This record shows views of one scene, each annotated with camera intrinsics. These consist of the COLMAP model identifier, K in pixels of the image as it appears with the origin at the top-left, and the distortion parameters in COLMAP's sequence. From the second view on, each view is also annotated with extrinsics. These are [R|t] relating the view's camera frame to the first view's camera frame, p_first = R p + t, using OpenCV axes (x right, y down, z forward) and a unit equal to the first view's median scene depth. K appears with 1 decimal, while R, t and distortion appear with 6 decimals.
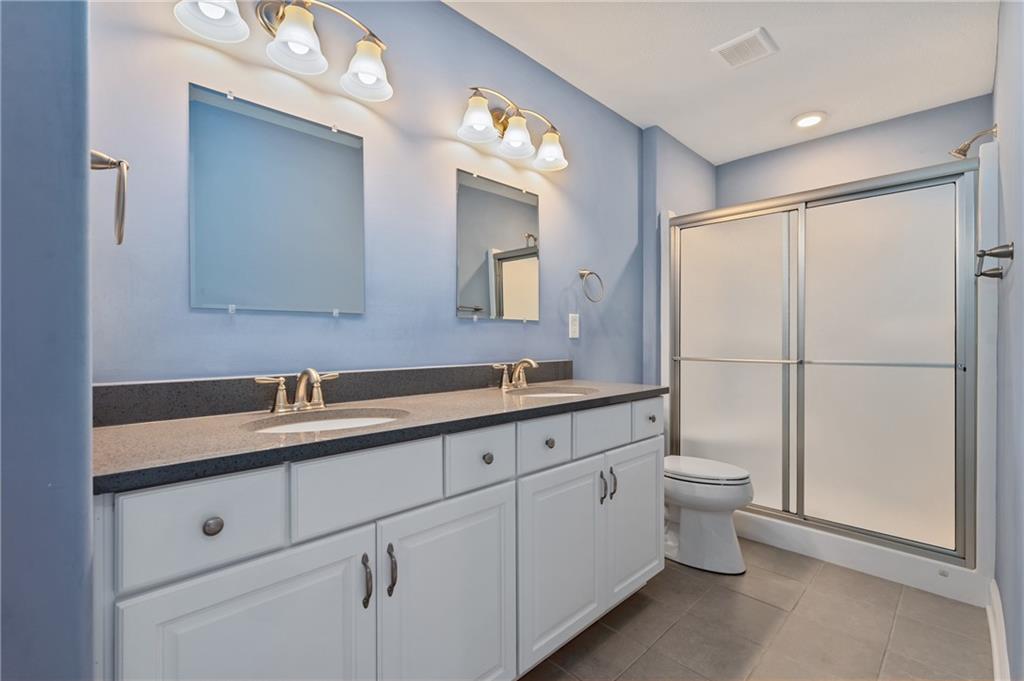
lens RADIAL K [[476.2, 0, 511.6], [0, 476.2, 338.0], [0, 0, 1]] dist [-0.001796, -0.000422]
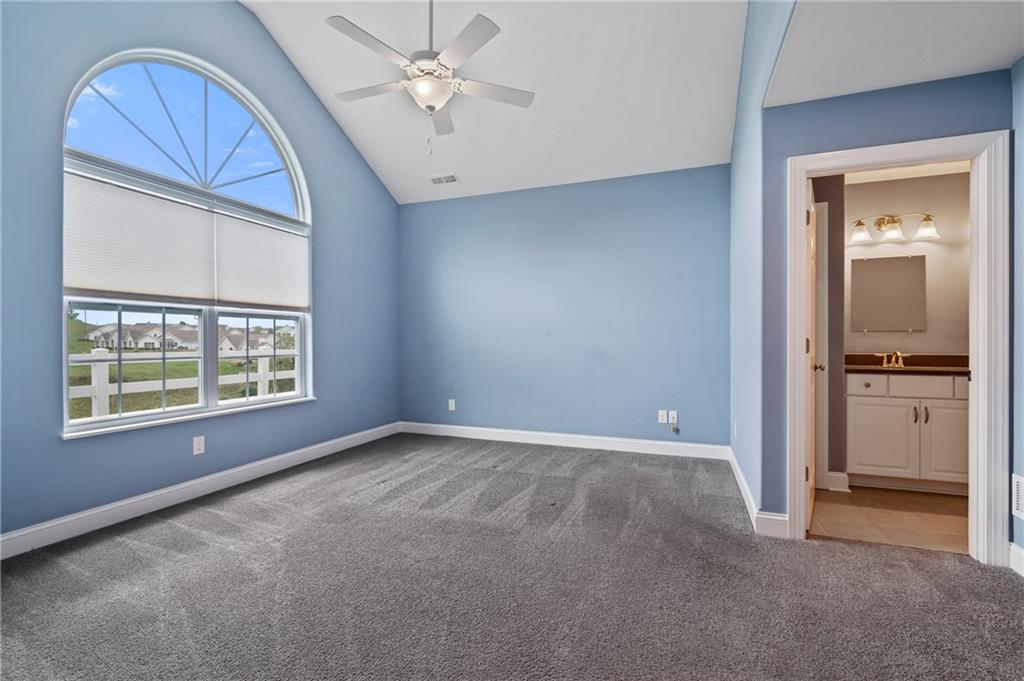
lens RADIAL K [[444.7, 0, 515.6], [0, 444.7, 338.8], [0, 0, 1]] dist [0.000102, 0.000094]
pose [[0.420107, 0.002005, -0.907473, 1.003096], [0.003981, 0.999984, 0.004052, -0.030371], [0.907466, -0.005315, 0.420092, -2.123934]]
